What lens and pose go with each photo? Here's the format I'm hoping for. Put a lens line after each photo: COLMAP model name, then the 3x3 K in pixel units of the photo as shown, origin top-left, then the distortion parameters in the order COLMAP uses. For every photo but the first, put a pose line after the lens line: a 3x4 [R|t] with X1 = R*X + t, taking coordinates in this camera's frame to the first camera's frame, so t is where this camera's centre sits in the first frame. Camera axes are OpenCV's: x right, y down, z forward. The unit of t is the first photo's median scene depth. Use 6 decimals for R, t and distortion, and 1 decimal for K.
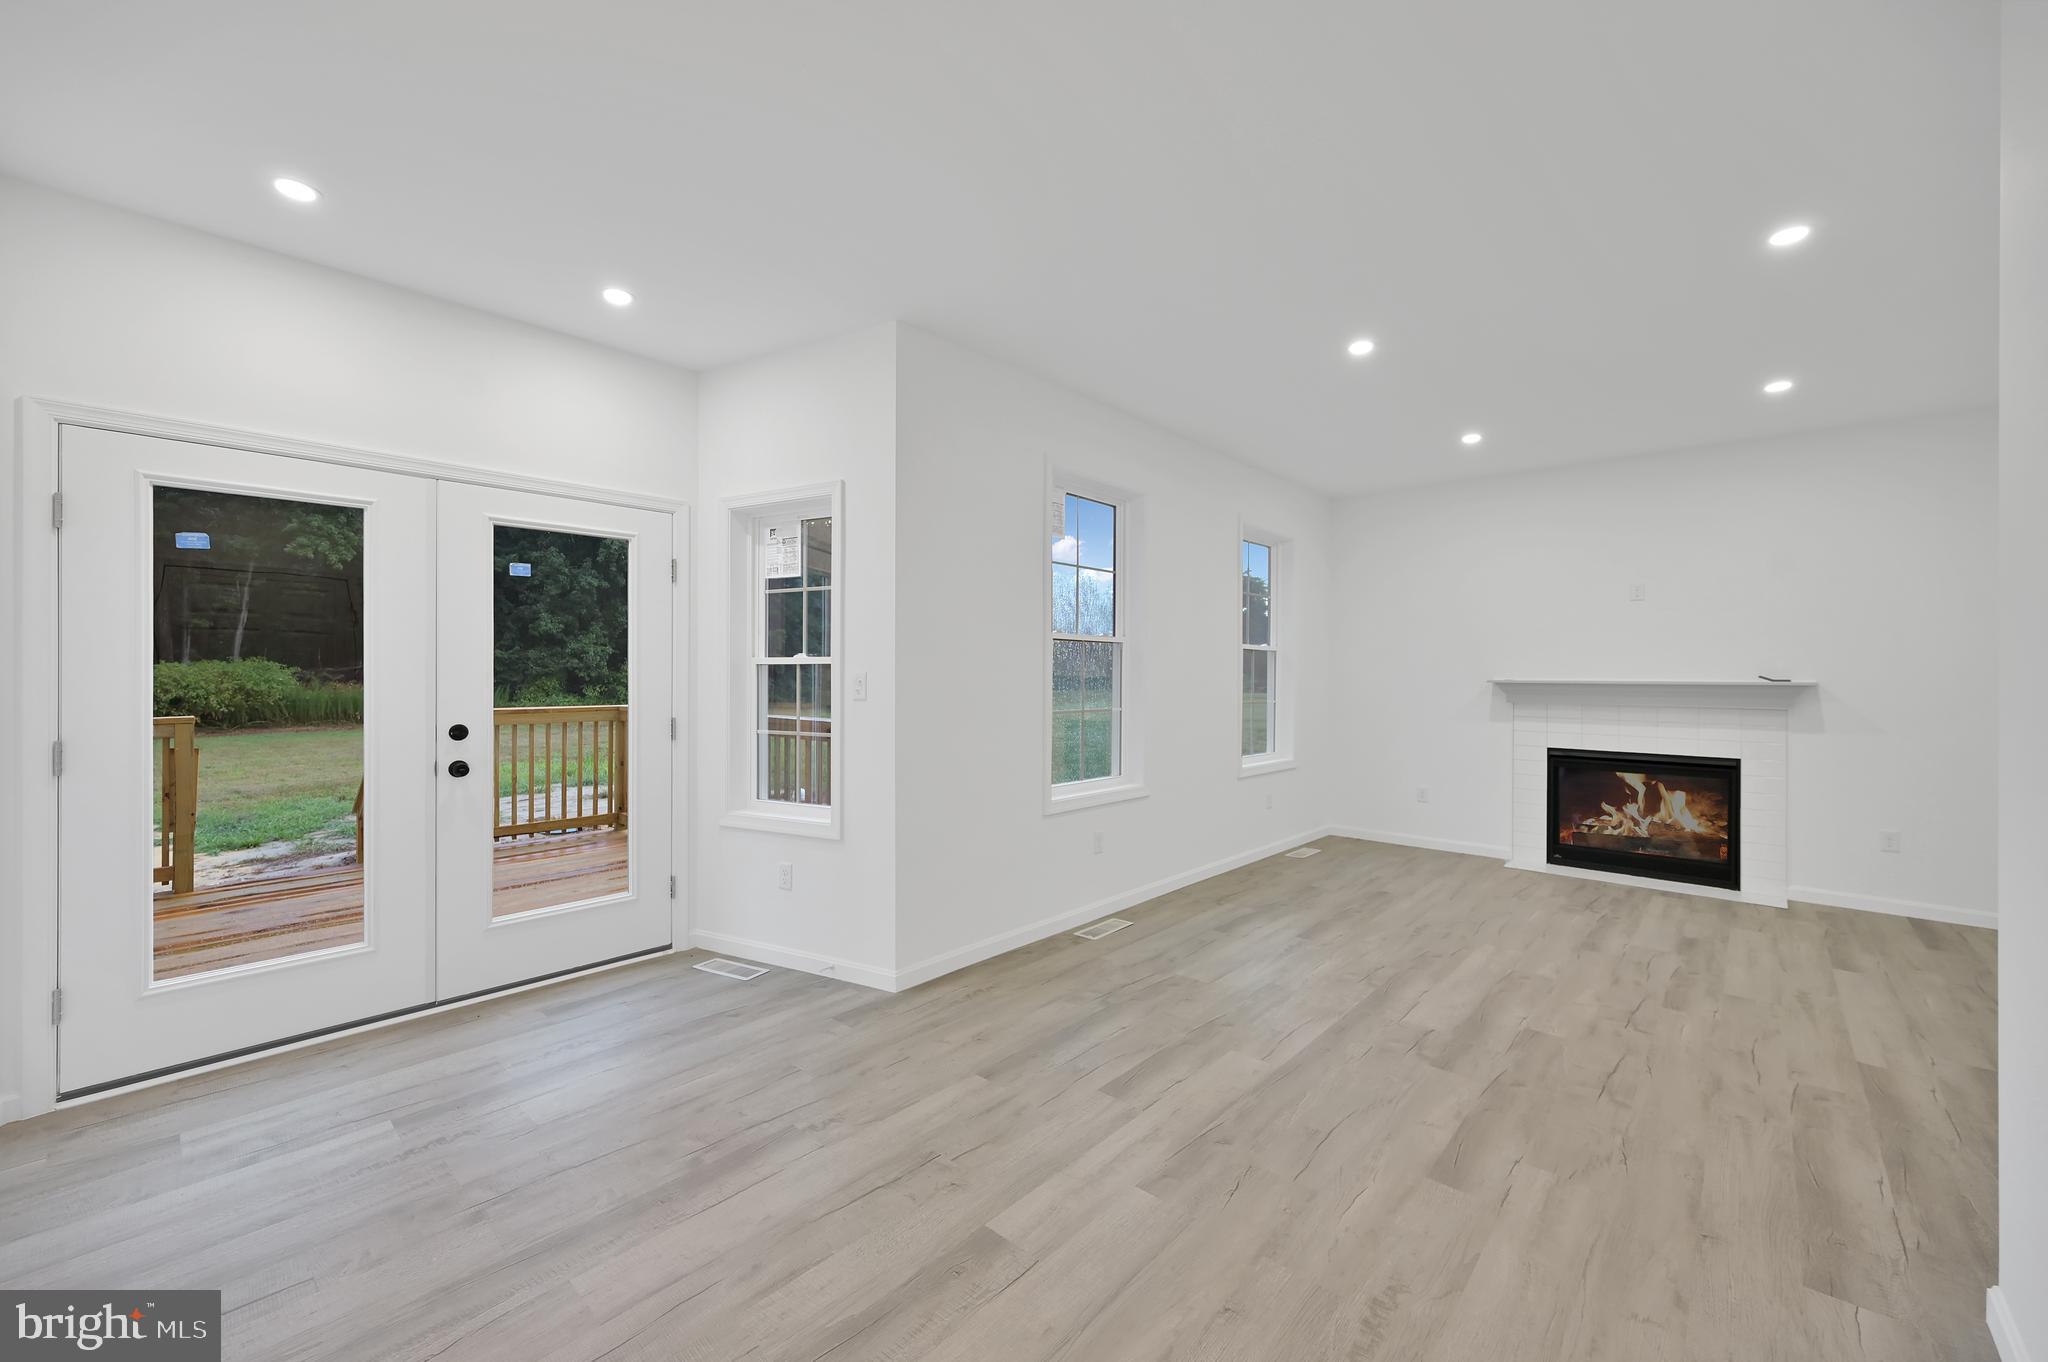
lens RADIAL K [[806.9, 0, 1026.6], [0, 806.9, 672.7], [0, 0, 1]] dist [-0.000447, 0.000405]
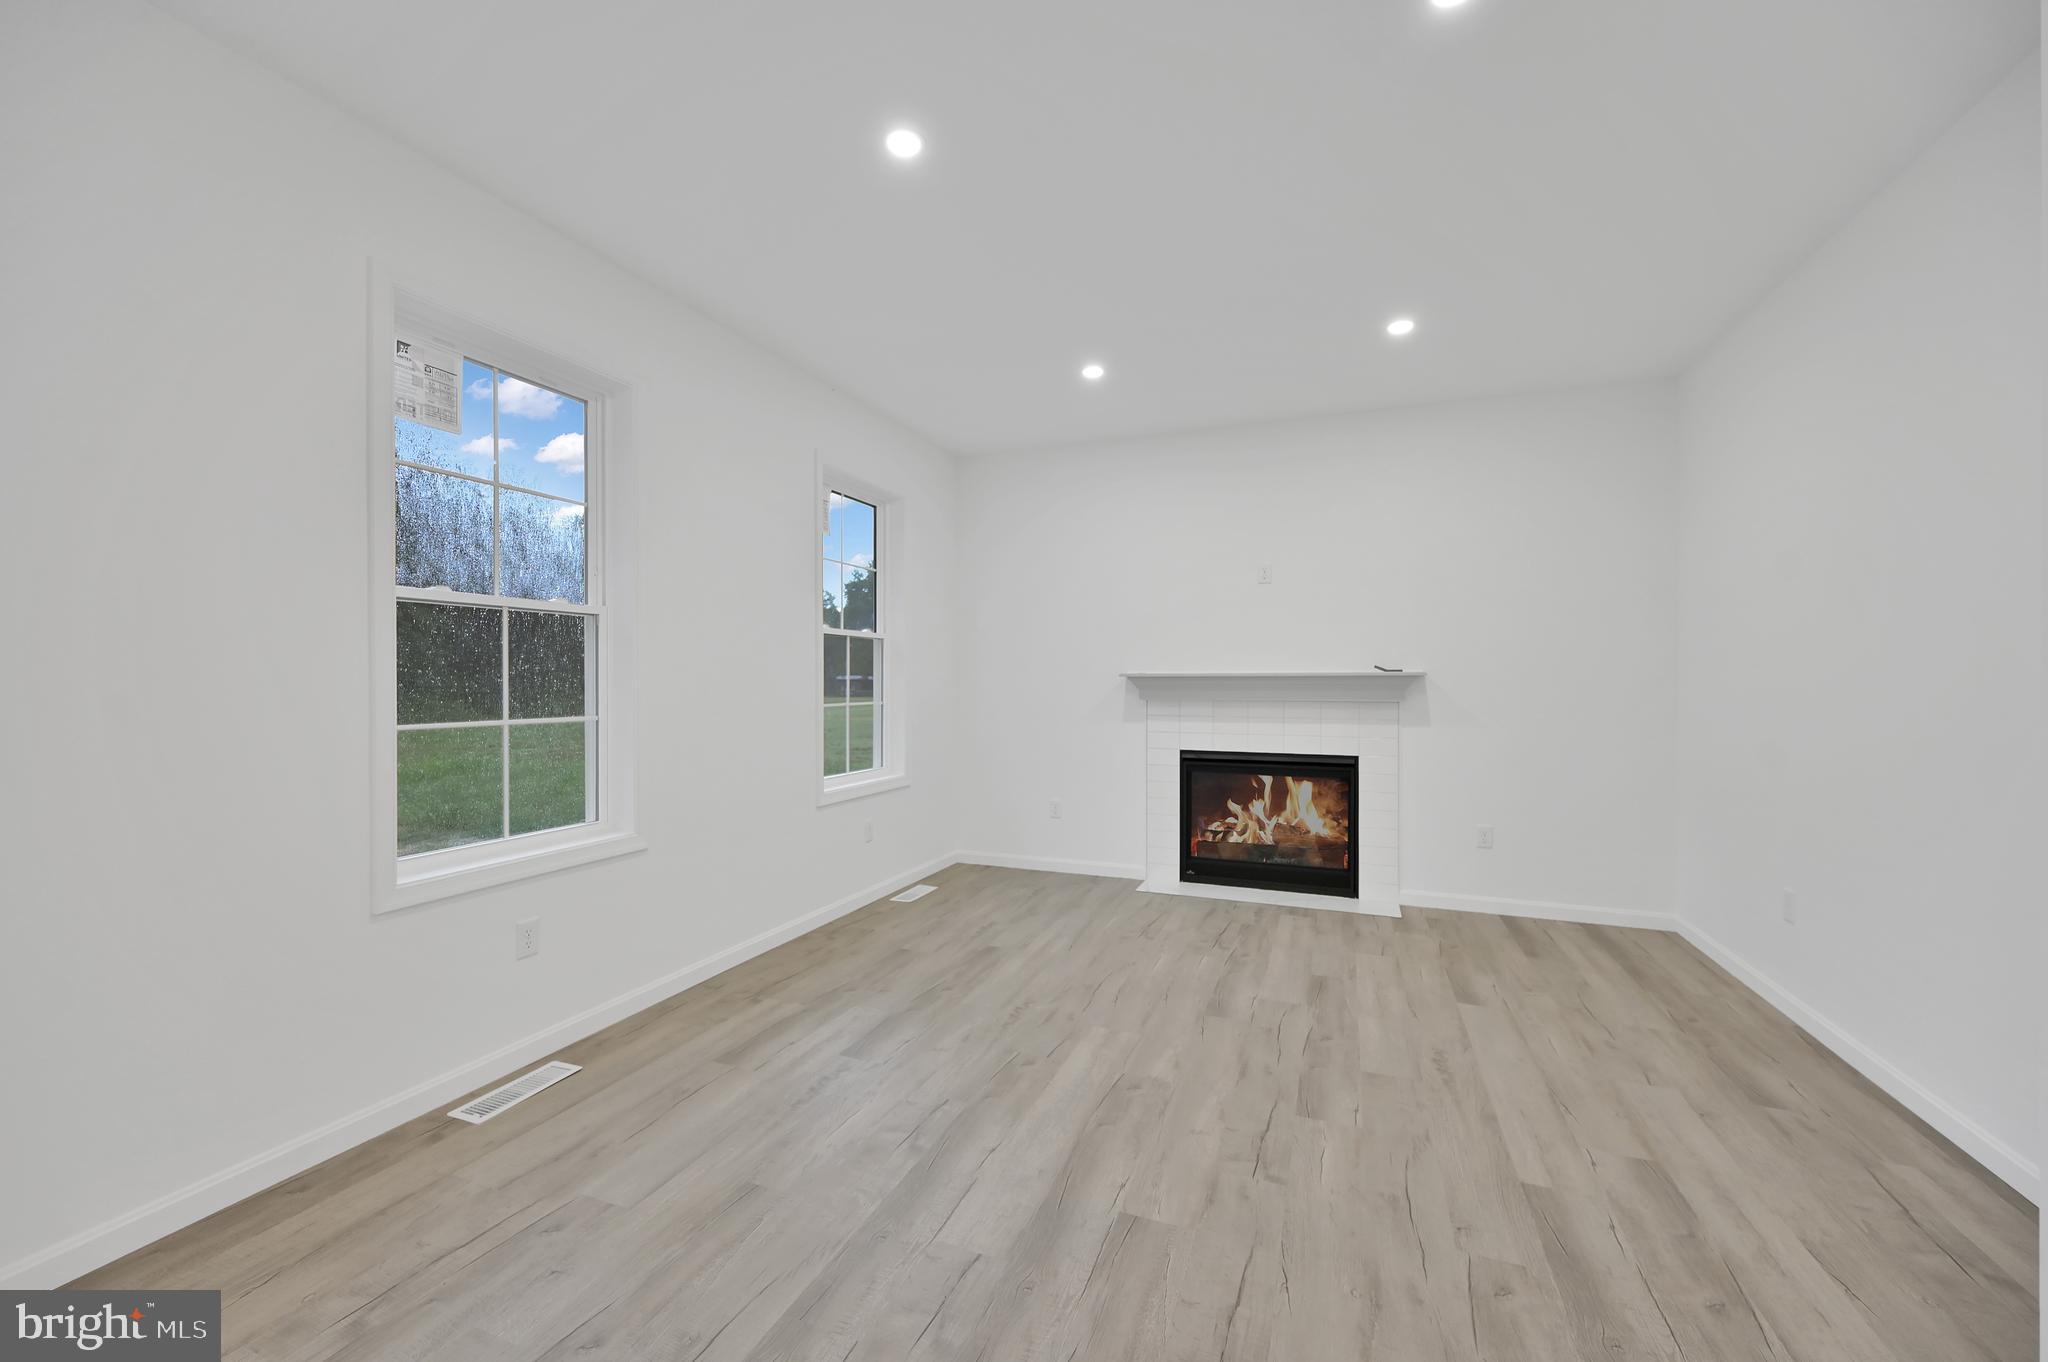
lens RADIAL K [[776.1, 0, 1033.3], [0, 776.1, 684.0], [0, 0, 1]] dist [0.001347, 0.000178]
pose [[0.936185, -0.008704, 0.351400, 0.255891], [0.006403, 0.999950, 0.007708, 0.017426], [-0.351449, -0.004966, 0.936194, 0.340331]]
